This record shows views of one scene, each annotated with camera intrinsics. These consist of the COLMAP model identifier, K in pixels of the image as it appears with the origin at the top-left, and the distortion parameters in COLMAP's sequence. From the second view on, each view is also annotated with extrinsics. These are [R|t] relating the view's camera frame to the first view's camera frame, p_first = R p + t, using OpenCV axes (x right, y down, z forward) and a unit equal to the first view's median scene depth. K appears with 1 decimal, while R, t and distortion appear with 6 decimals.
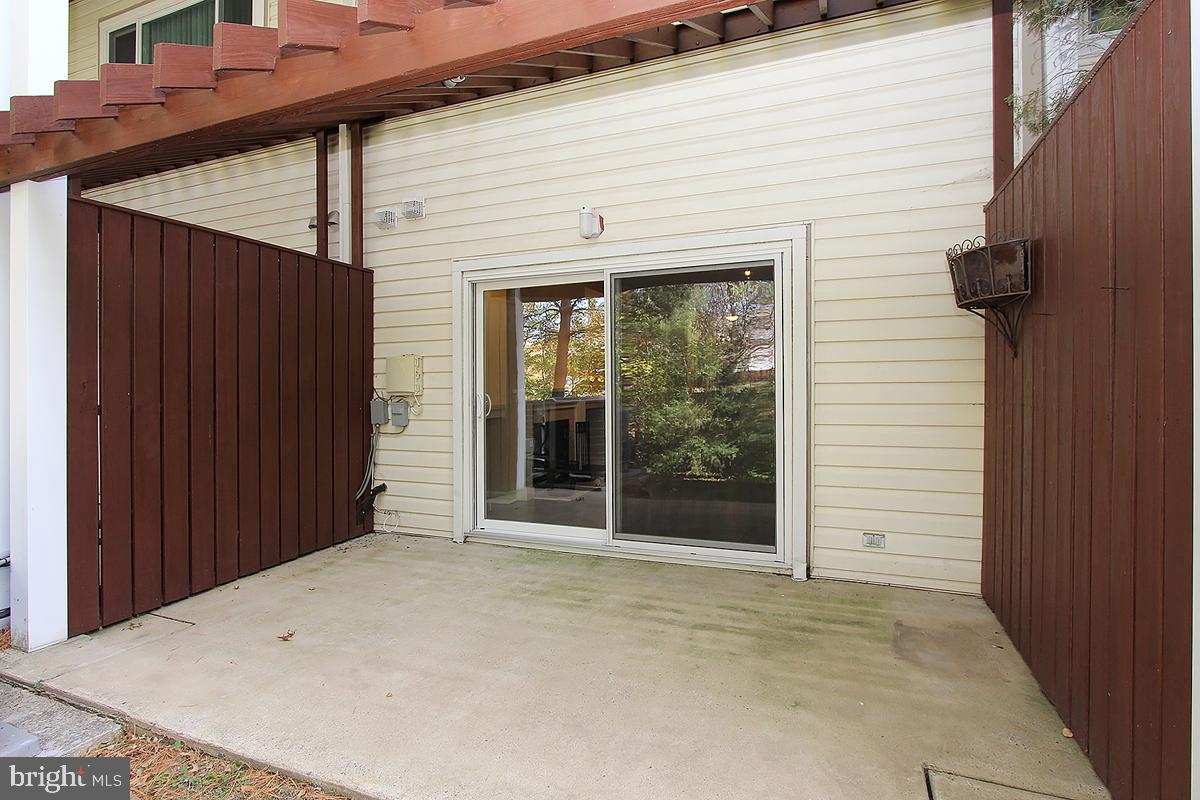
lens RADIAL K [[573.8, 0, 599.5], [0, 573.8, 392.6], [0, 0, 1]] dist [-0.002001, -0.000330]
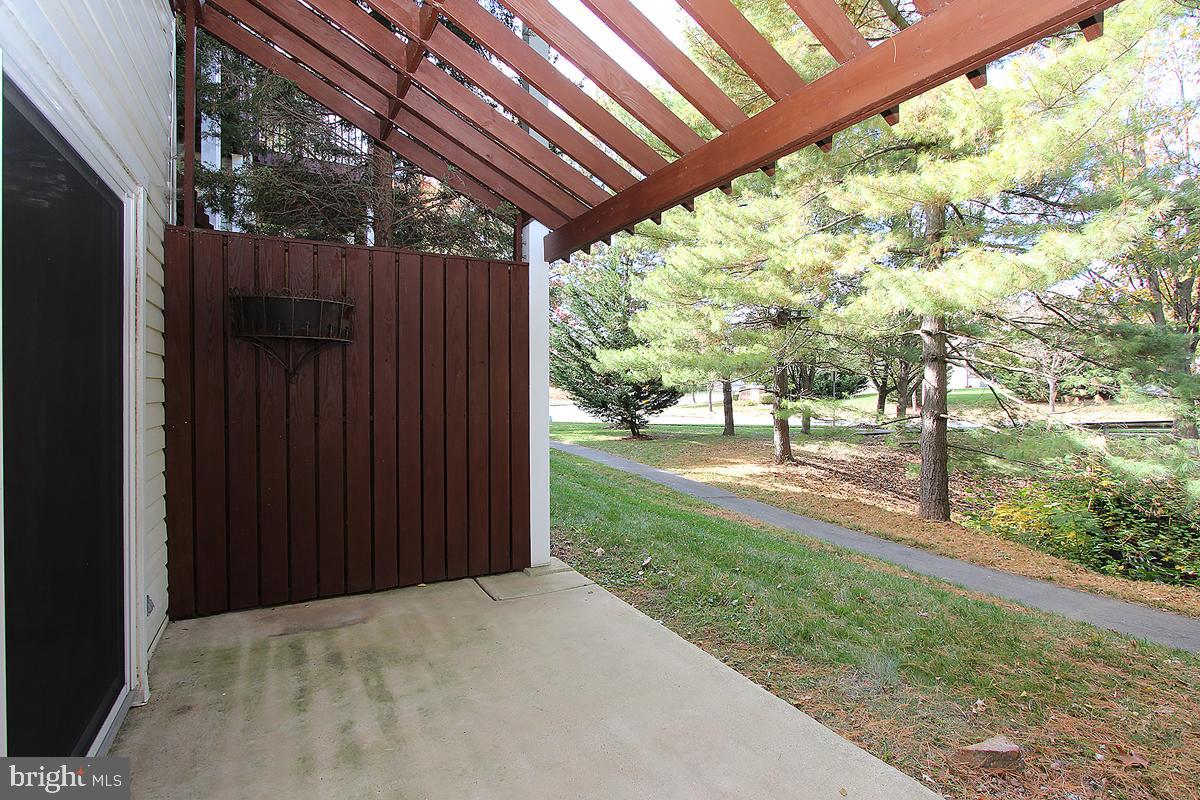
lens RADIAL K [[573.8, 0, 600.4], [0, 573.8, 396.6], [0, 0, 1]] dist [-0.002001, -0.000330]
pose [[-0.770129, 0.002799, 0.637883, -0.614206], [0.011753, 0.999883, 0.009802, -0.038238], [-0.637780, 0.015045, -0.770071, 1.454765]]
